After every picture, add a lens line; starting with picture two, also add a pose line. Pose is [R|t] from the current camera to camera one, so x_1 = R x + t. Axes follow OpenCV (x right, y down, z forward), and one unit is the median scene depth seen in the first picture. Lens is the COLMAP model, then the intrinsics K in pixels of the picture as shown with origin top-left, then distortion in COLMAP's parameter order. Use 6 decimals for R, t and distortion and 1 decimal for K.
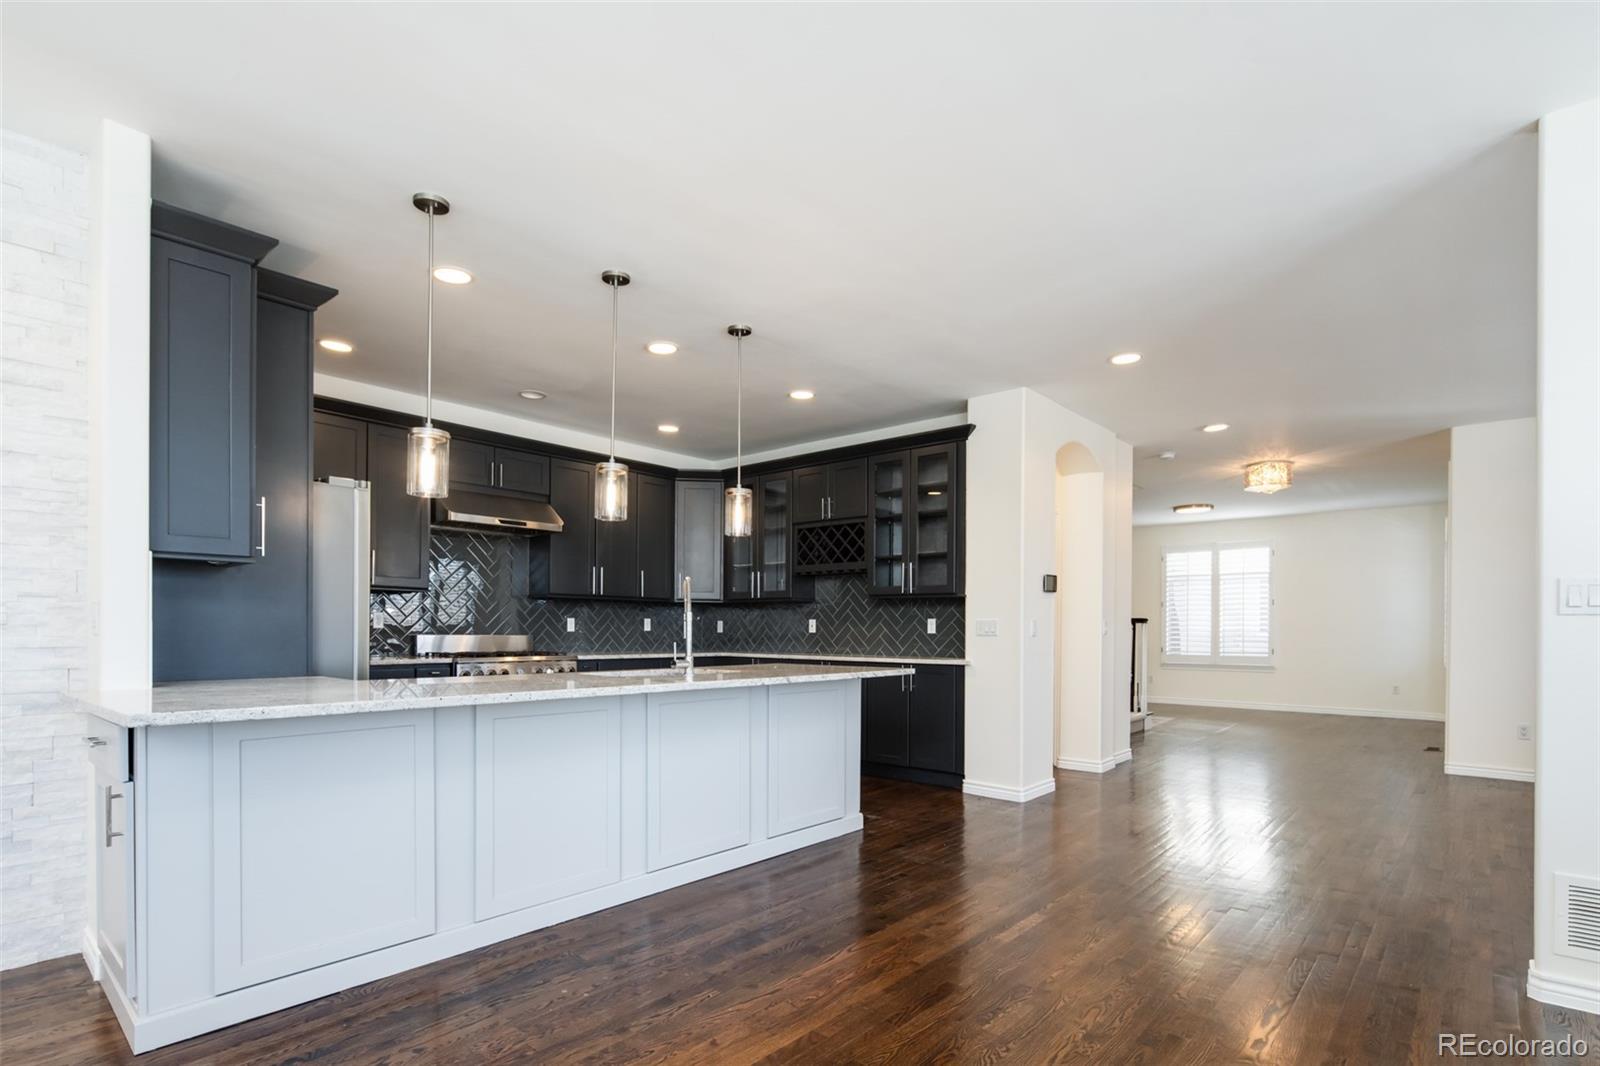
lens RADIAL K [[788.1, 0, 785.4], [0, 788.1, 633.9], [0, 0, 1]] dist [0.000672, -0.000634]
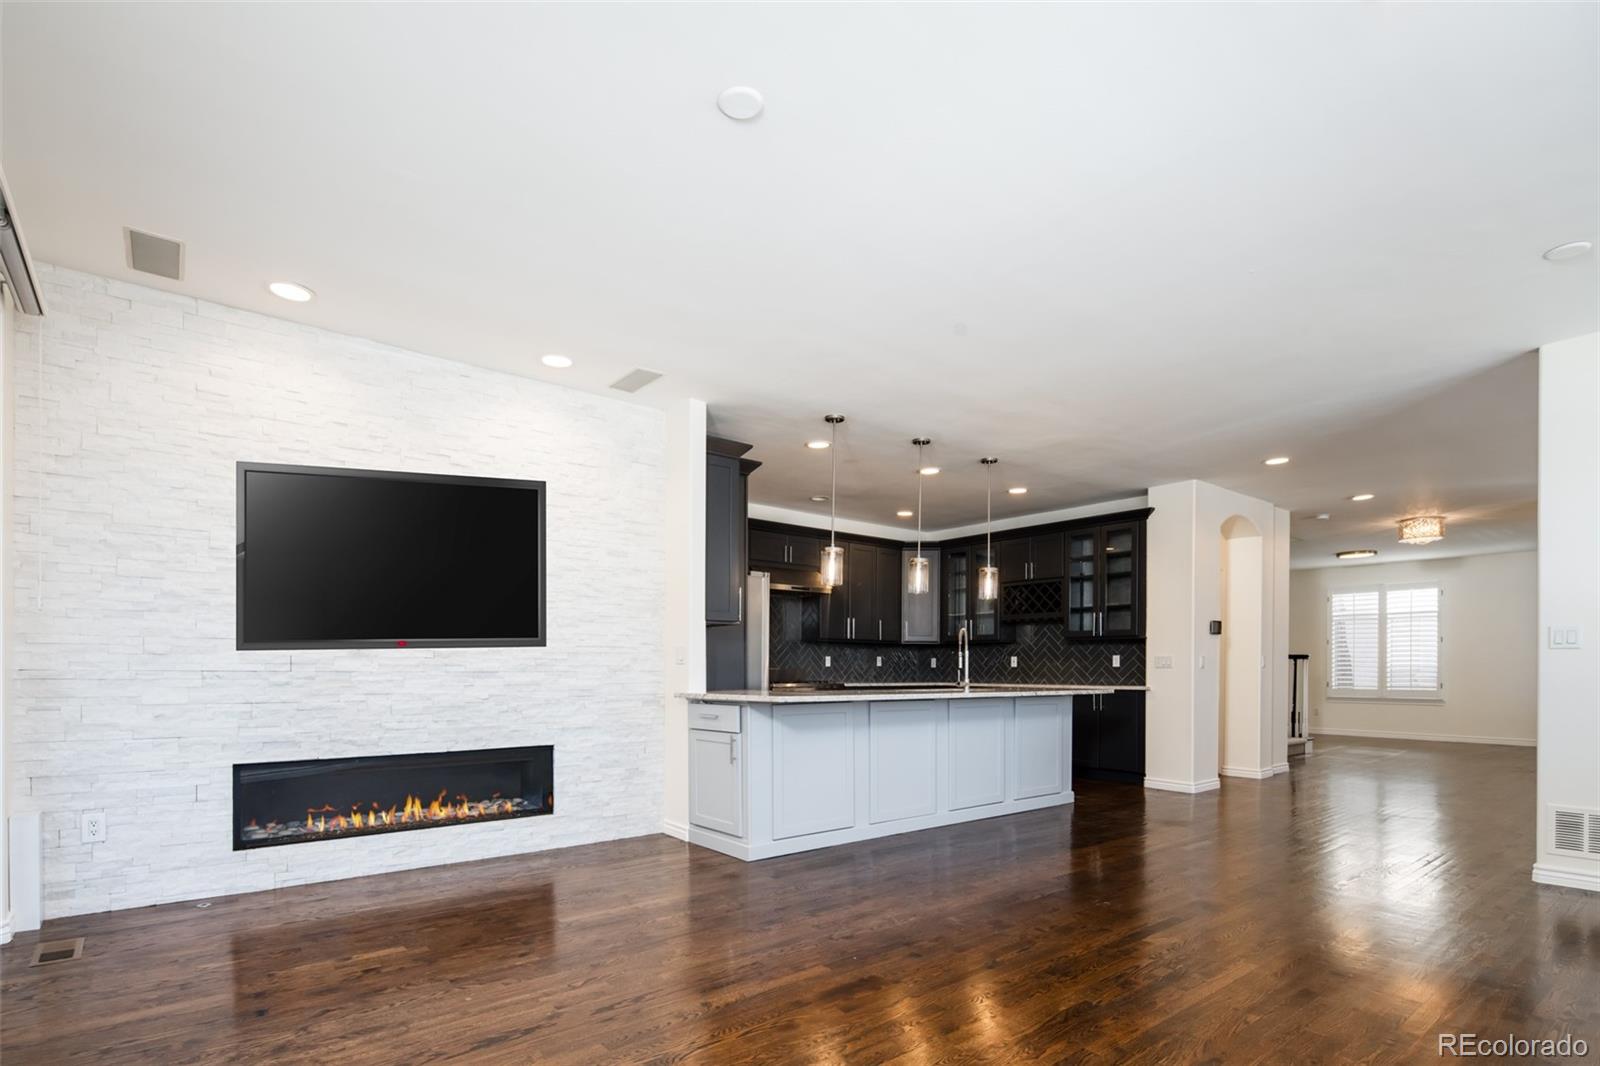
lens RADIAL K [[788.8, 0, 782.3], [0, 788.8, 673.8], [0, 0, 1]] dist [0.002235, 0.000089]
pose [[0.984652, -0.000699, -0.174529, -0.123502], [0.000605, 1.000000, -0.000593, 0.011188], [0.174529, 0.000478, 0.984652, -0.356767]]
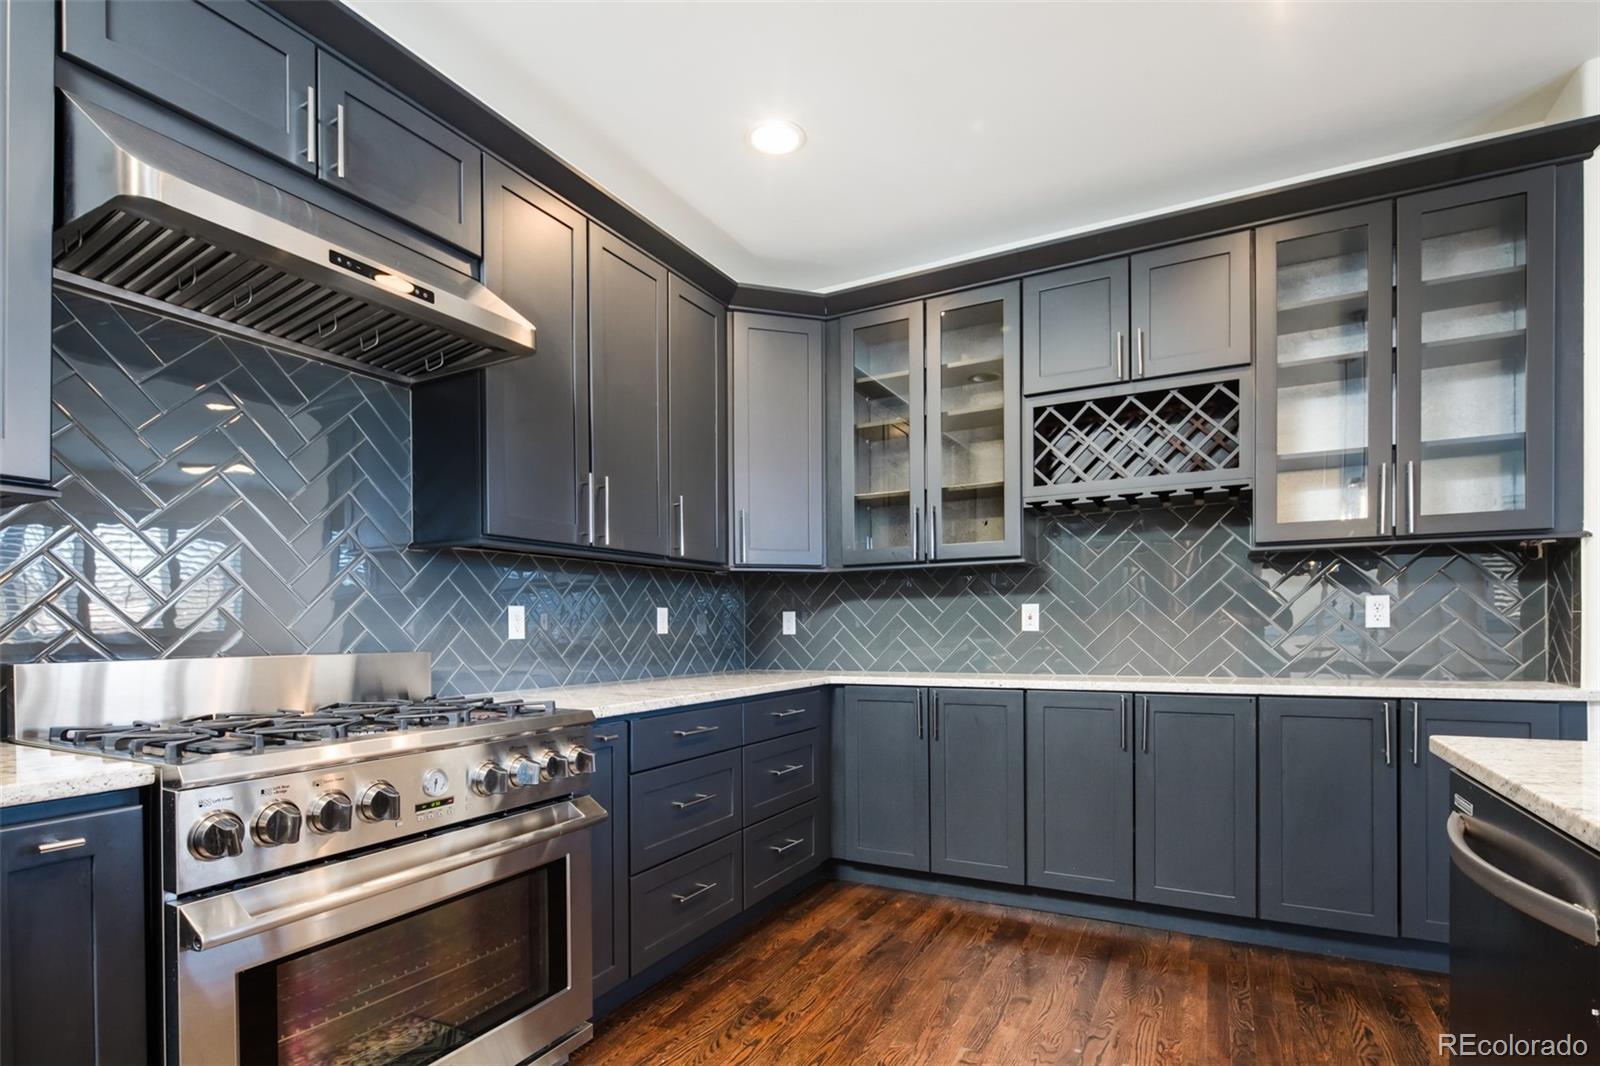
lens RADIAL K [[788.1, 0, 785.4], [0, 788.1, 633.9], [0, 0, 1]] dist [0.000672, -0.000634]
pose [[0.972653, -0.018697, 0.231510, -0.249073], [0.018335, 0.999825, 0.003715, -0.004887], [-0.231539, 0.000632, 0.972825, 0.617664]]
